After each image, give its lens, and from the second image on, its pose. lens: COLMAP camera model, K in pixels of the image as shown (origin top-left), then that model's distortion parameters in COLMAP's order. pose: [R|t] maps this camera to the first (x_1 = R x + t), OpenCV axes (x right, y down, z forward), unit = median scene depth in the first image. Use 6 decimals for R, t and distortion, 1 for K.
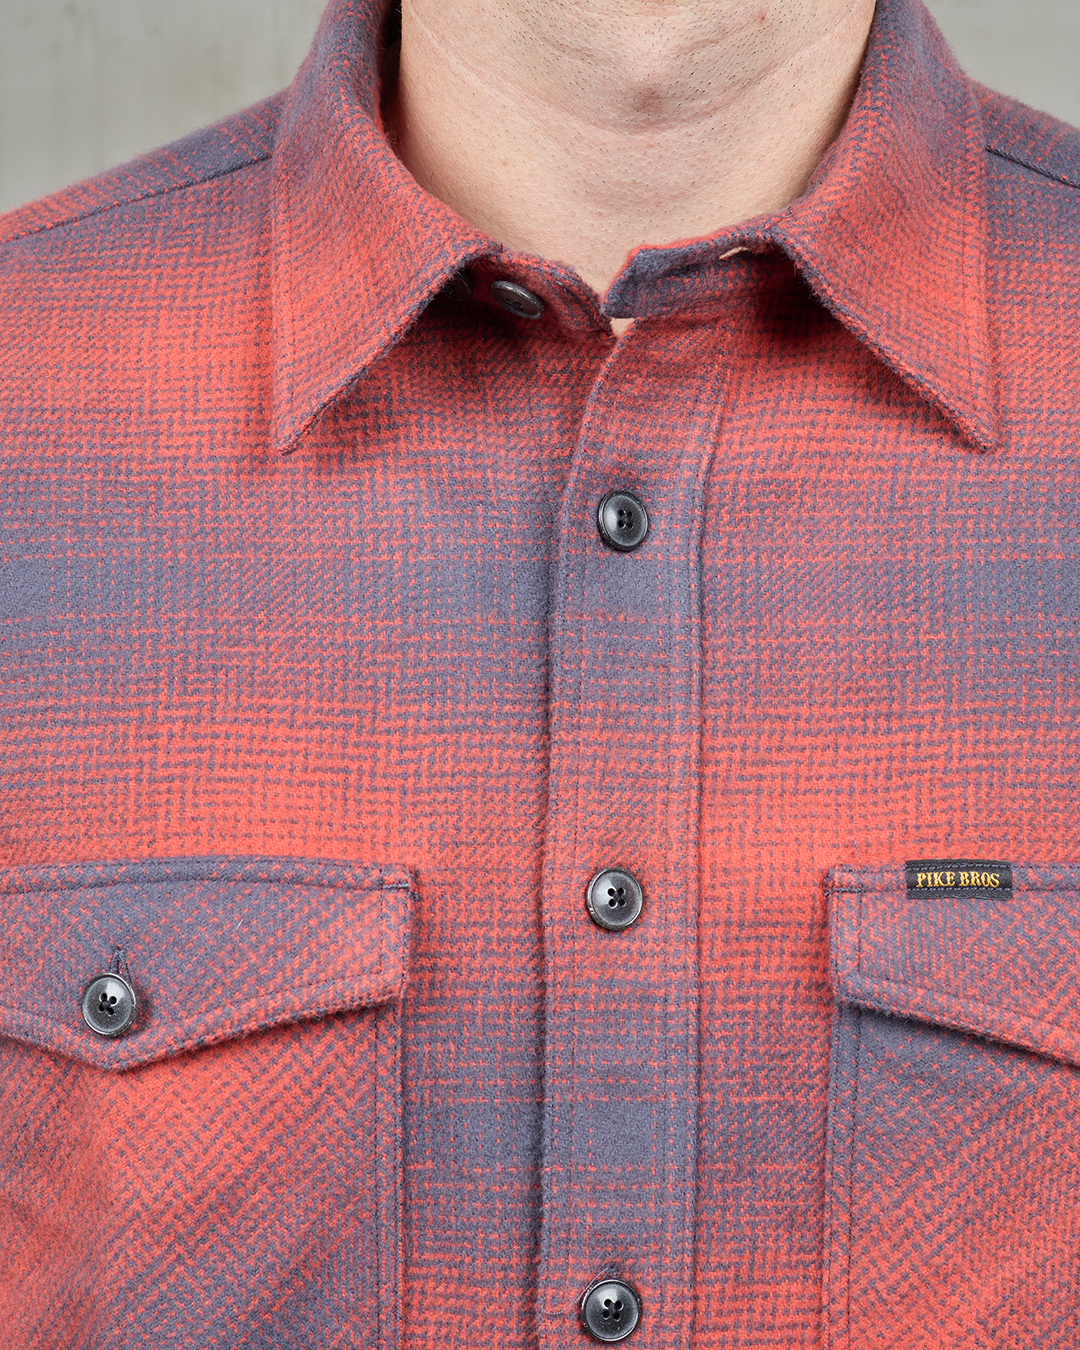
lens RADIAL K [[2622.1, 0, 540.0], [0, 2622.1, 675.0], [0, 0, 1]] dist [0.129976, 0.142913]
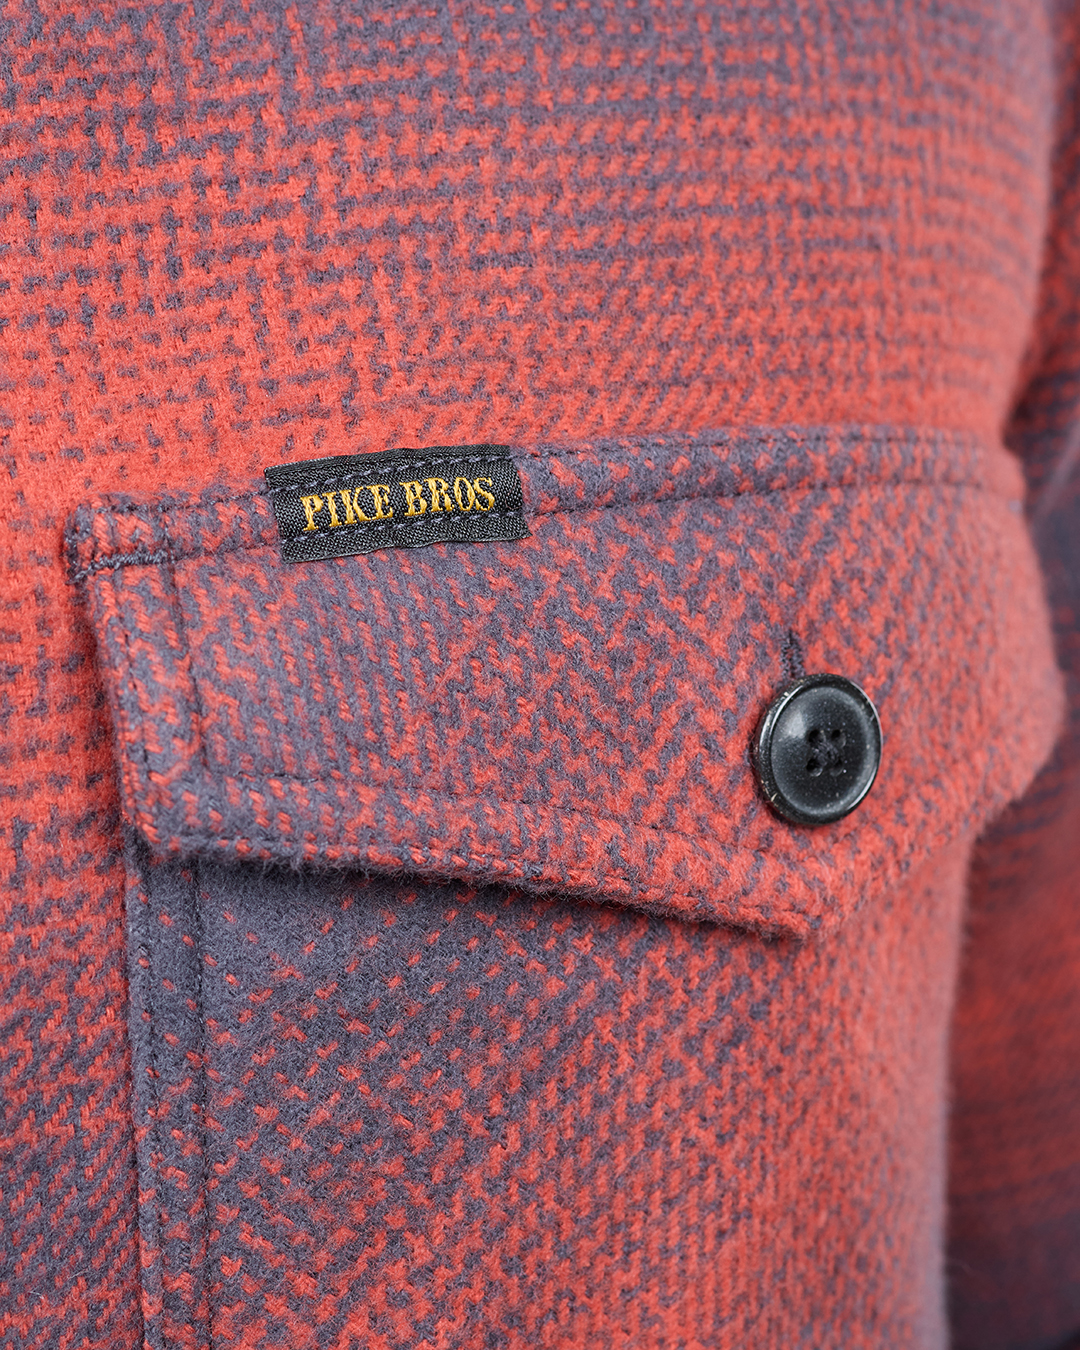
lens RADIAL K [[3321.2, 0, 539.9], [0, 3321.2, 713.9], [0, 0, 1]] dist [-0.067127, -0.299523]
pose [[0.907802, -0.128484, 0.399234, -0.022377], [0.099229, 0.990691, 0.093197, 0.064816], [-0.407491, -0.044989, 0.912100, 0.539784]]
